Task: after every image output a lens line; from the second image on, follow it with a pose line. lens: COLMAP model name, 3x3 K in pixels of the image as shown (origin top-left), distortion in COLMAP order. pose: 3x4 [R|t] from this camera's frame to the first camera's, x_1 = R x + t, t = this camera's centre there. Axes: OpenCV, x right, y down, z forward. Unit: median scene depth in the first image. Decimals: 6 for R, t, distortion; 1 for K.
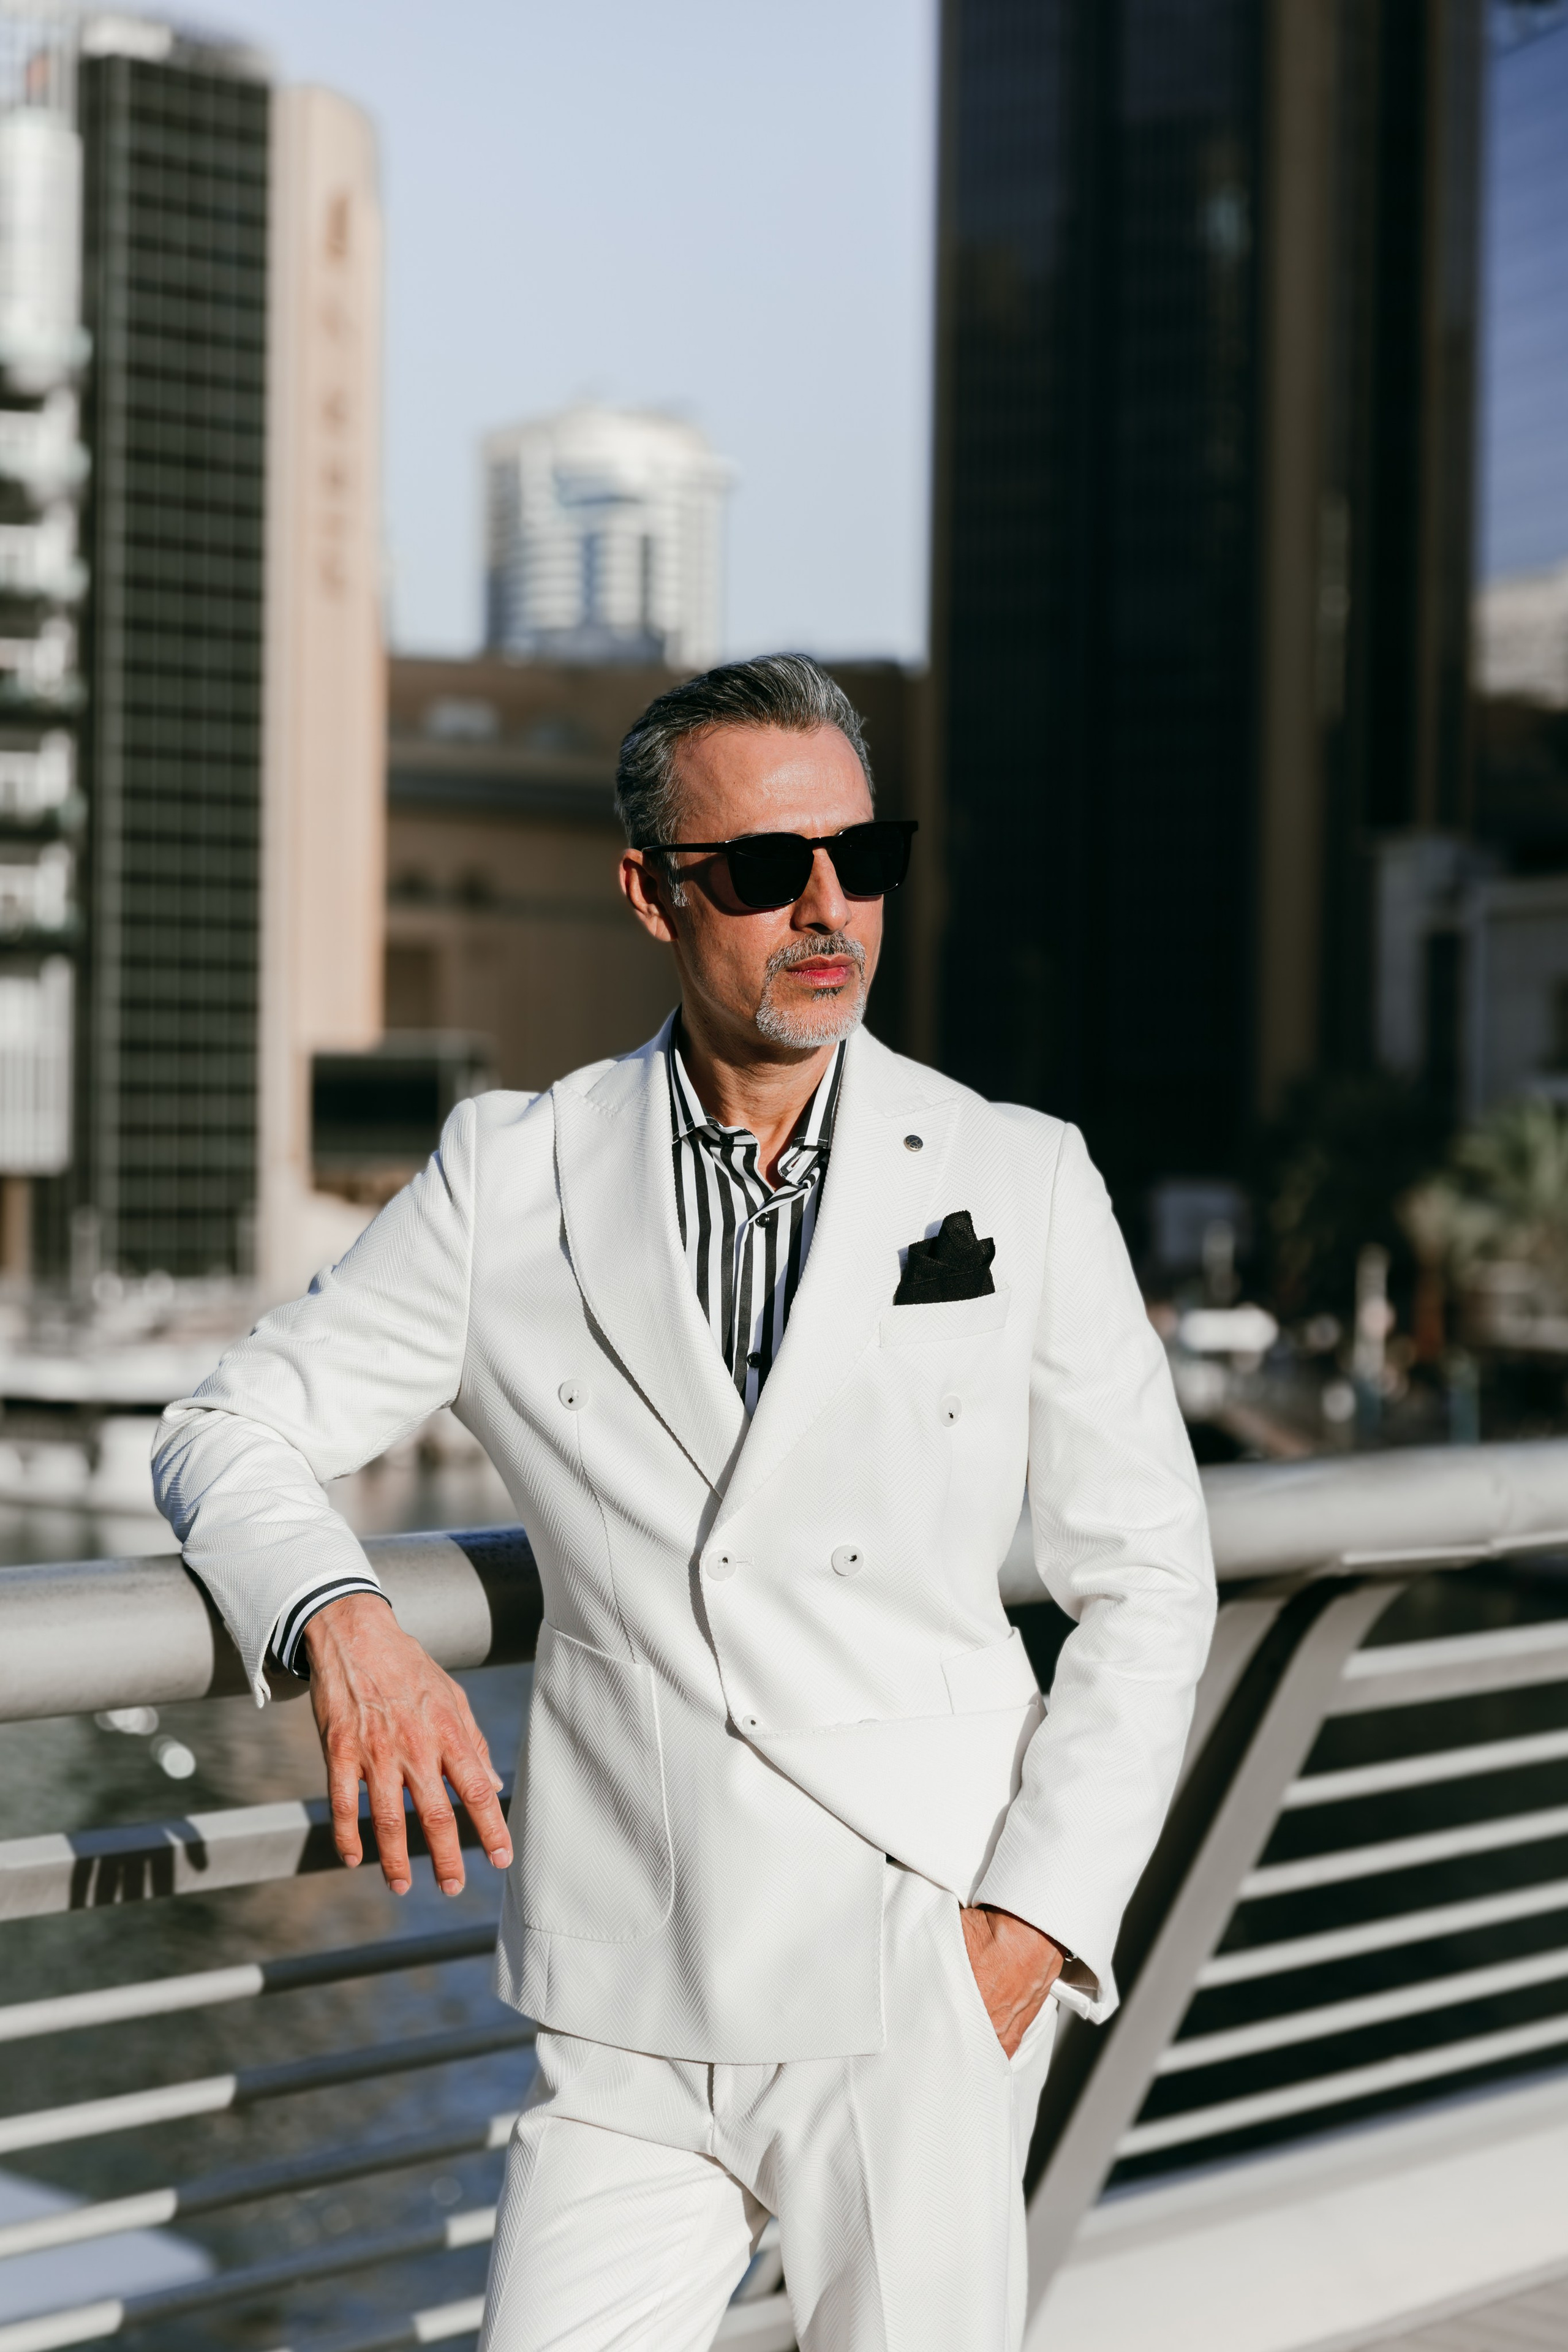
lens RADIAL K [[4771.0, 0, 789.3], [0, 4771.0, 1164.4], [0, 0, 1]] dist [0.087135, 0.000000]
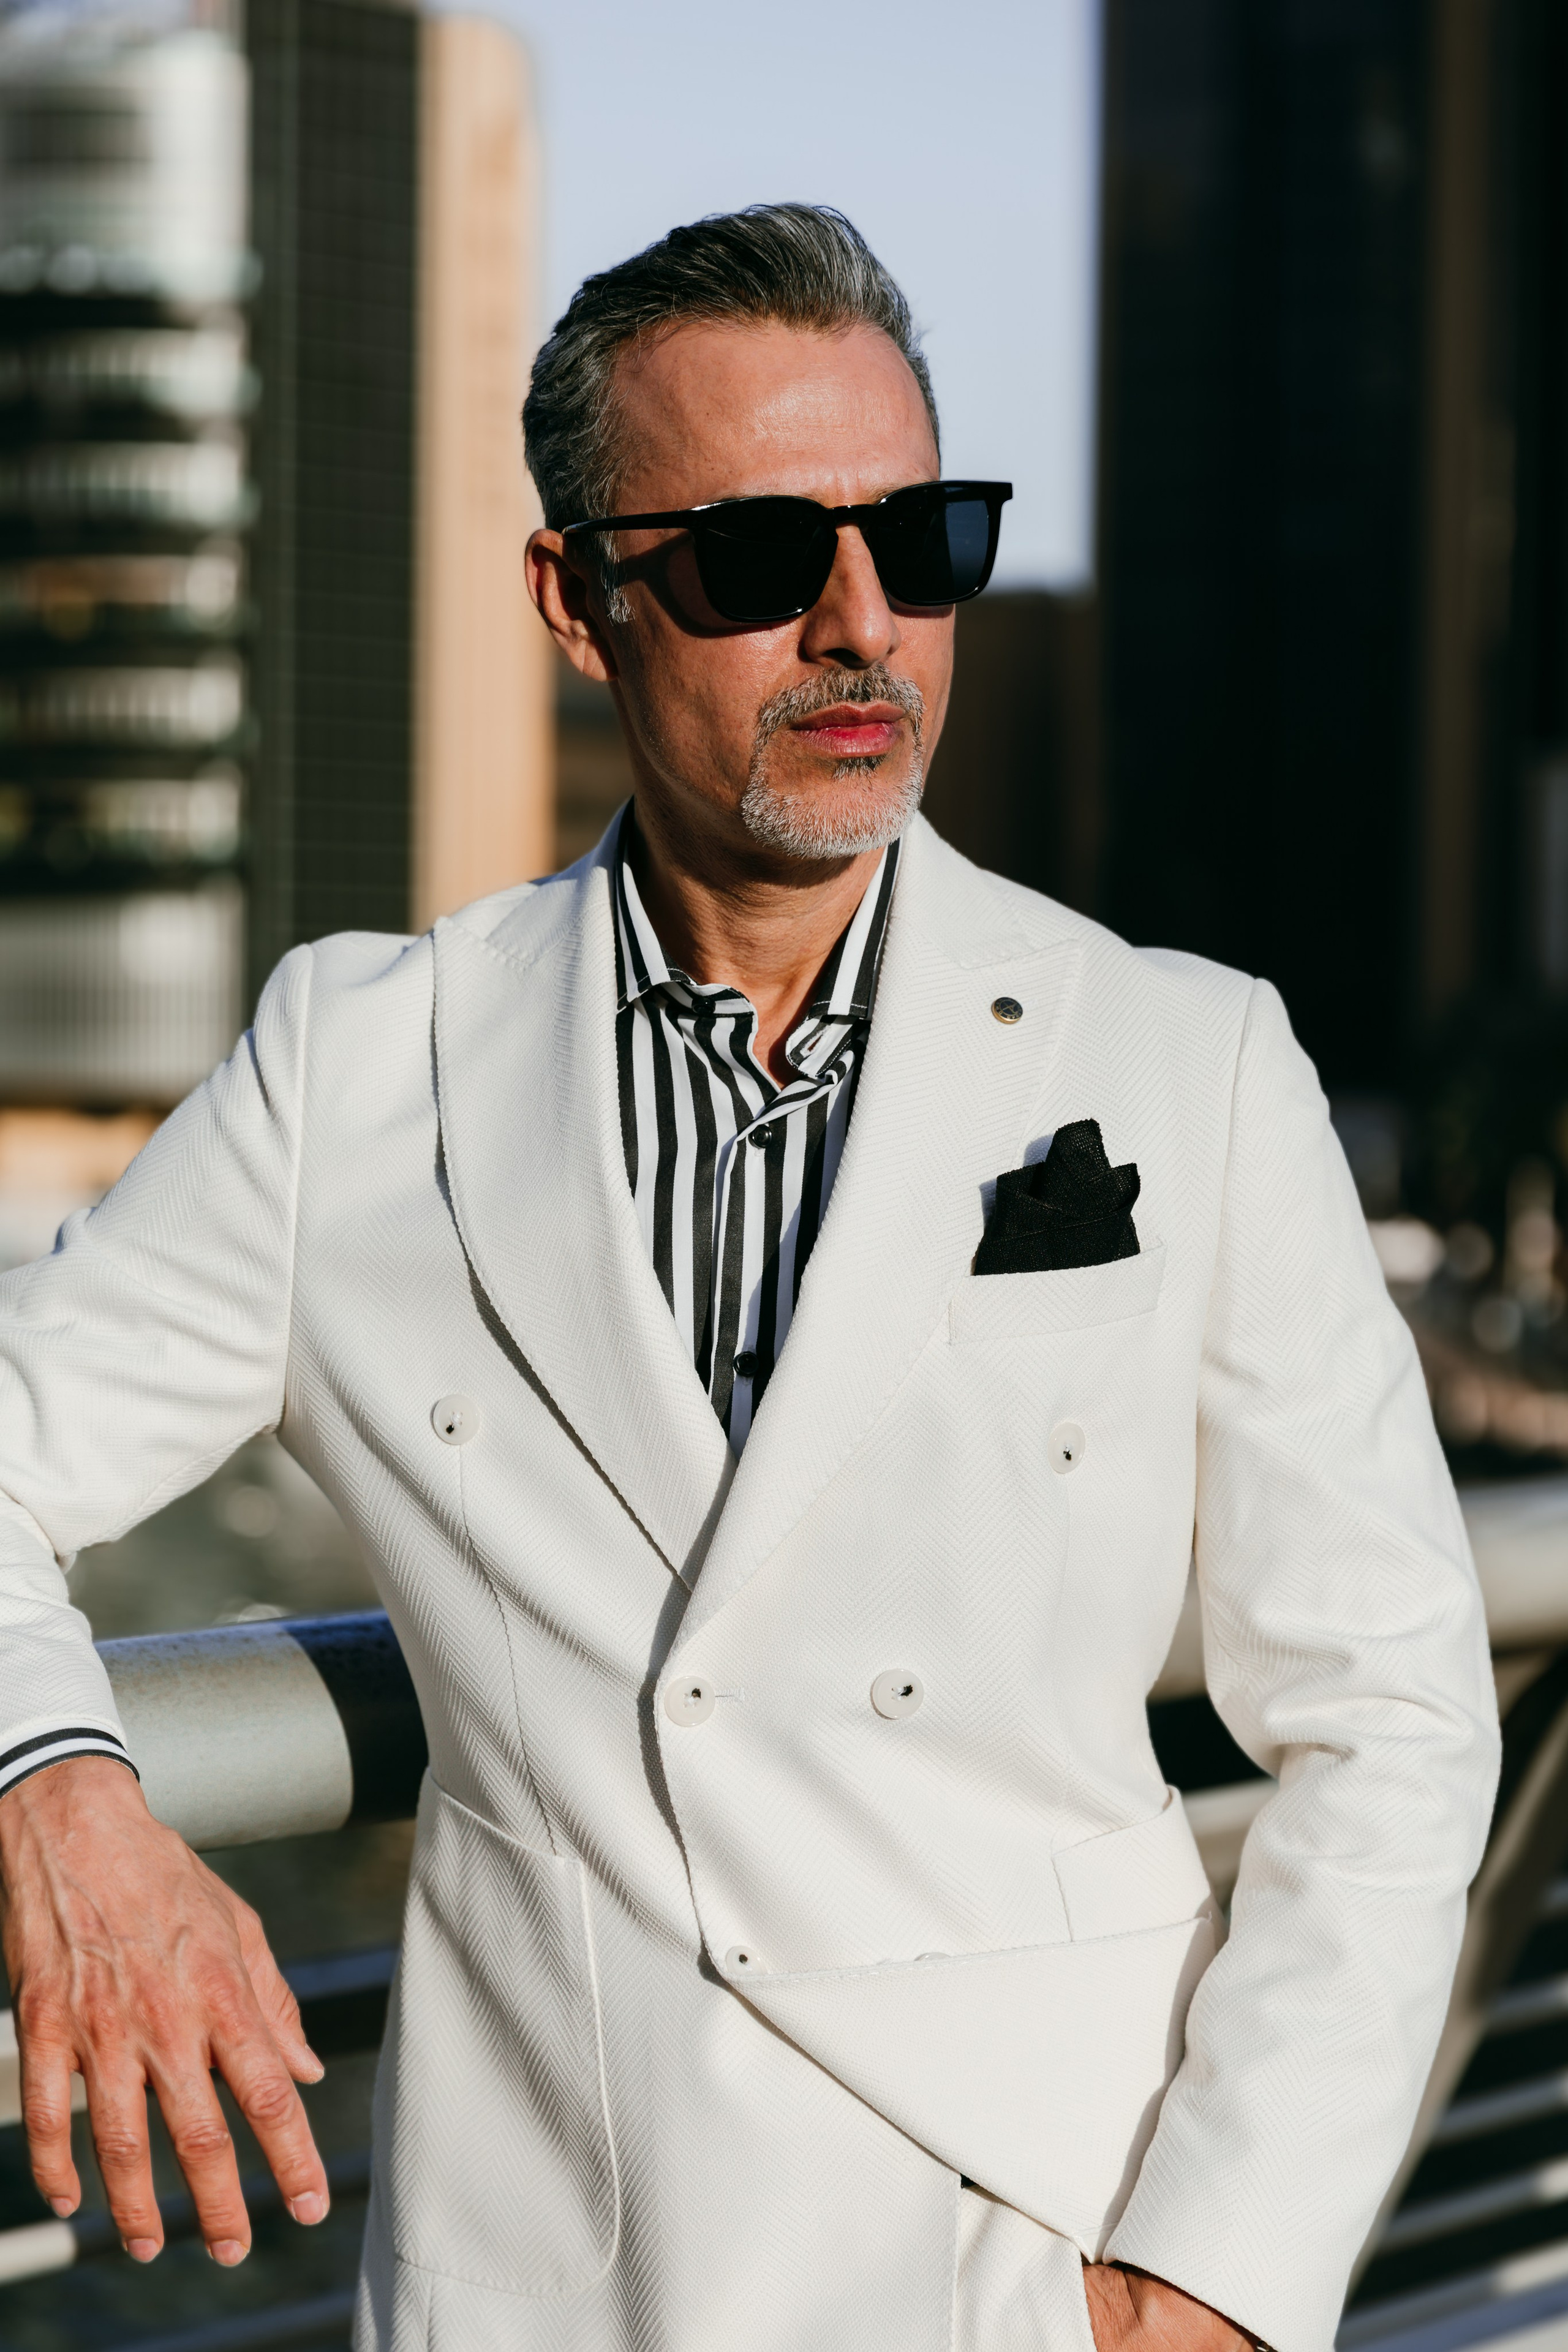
lens RADIAL K [[4771.0, 0, 767.1], [0, 4771.0, 1196.1], [0, 0, 1]] dist [0.087135, 0.000000]
pose [[0.999260, -0.001848, -0.038409, 0.018888], [0.002774, 0.999706, 0.024076, 0.004650], [0.038353, -0.024165, 0.998972, 0.386564]]
